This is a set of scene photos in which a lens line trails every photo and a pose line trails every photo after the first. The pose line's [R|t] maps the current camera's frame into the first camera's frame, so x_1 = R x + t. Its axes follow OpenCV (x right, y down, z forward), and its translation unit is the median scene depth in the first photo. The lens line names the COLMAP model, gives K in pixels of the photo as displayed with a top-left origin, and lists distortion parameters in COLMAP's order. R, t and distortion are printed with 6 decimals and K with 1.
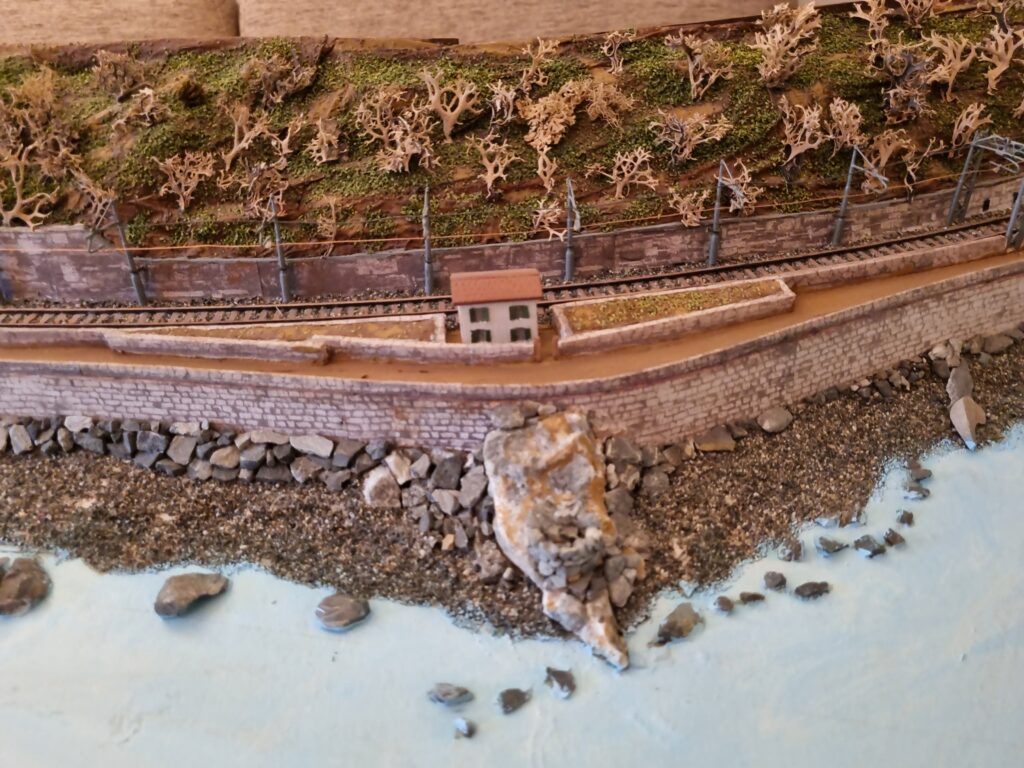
lens RADIAL K [[802.8, 0, 510.2], [0, 802.8, 370.7], [0, 0, 1]] dist [0.029023, -0.018326]
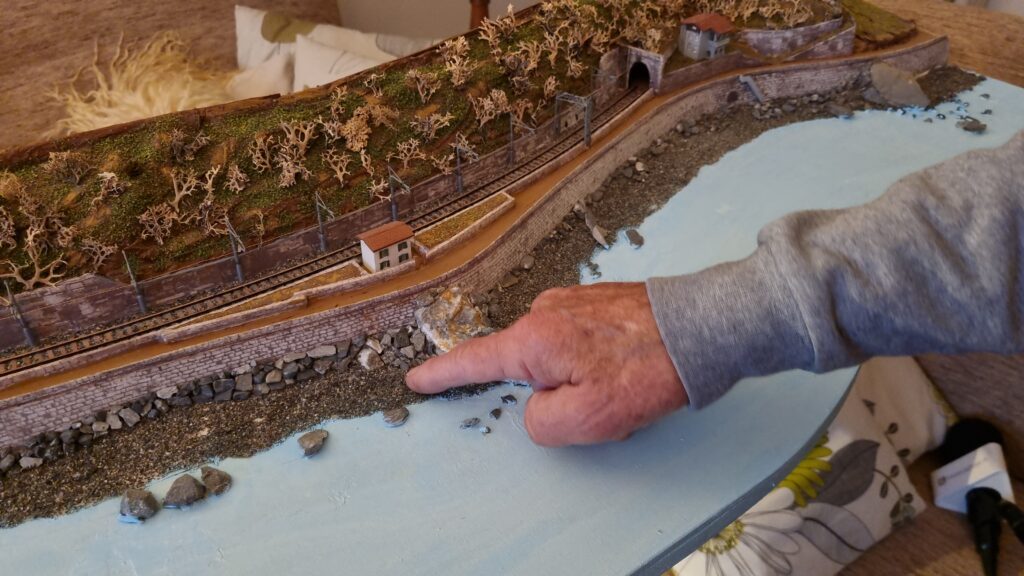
lens RADIAL K [[791.1, 0, 512.0], [0, 791.1, 288.0], [0, 0, 1]] dist [0.050043, -0.002500]
pose [[0.825068, -0.304551, 0.475931, -0.635250], [0.286078, 0.951527, 0.112946, -0.107883], [-0.487259, 0.042965, 0.872200, -0.661983]]
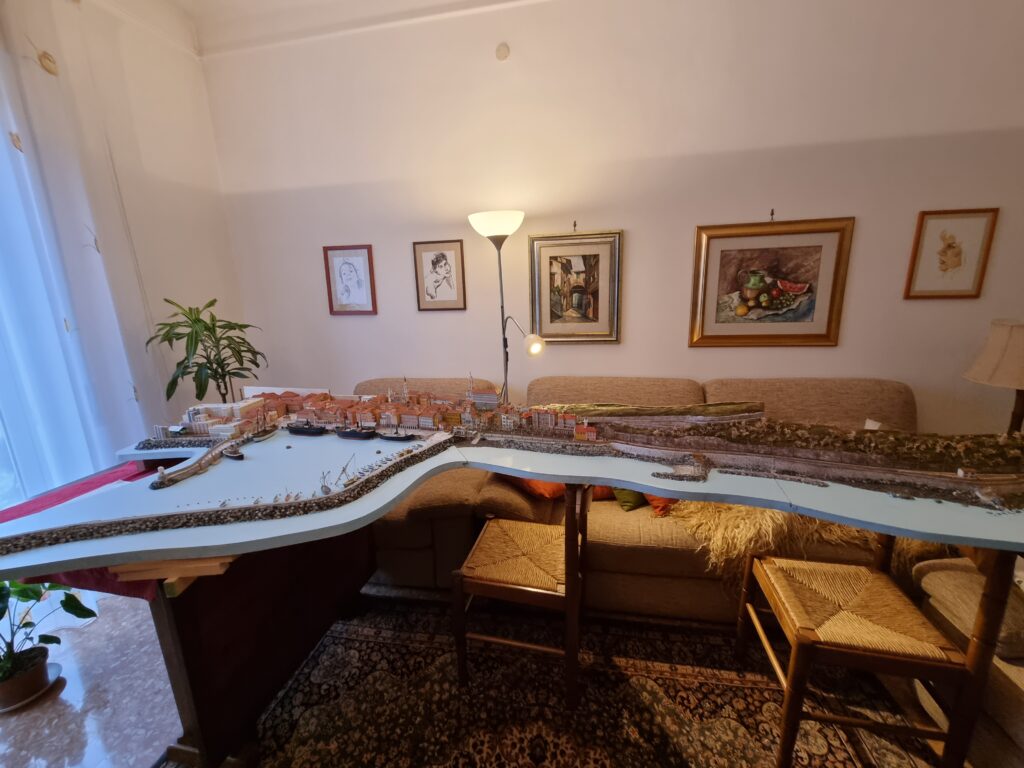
lens RADIAL K [[416.6, 0, 512.0], [0, 416.6, 384.0], [0, 0, 1]] dist [-0.002838, -0.000570]
pose [[0.944826, 0.067307, -0.320584, -2.673339], [-0.174907, 0.931135, -0.319993, 1.059794], [0.276969, 0.358410, 0.891533, -3.668750]]
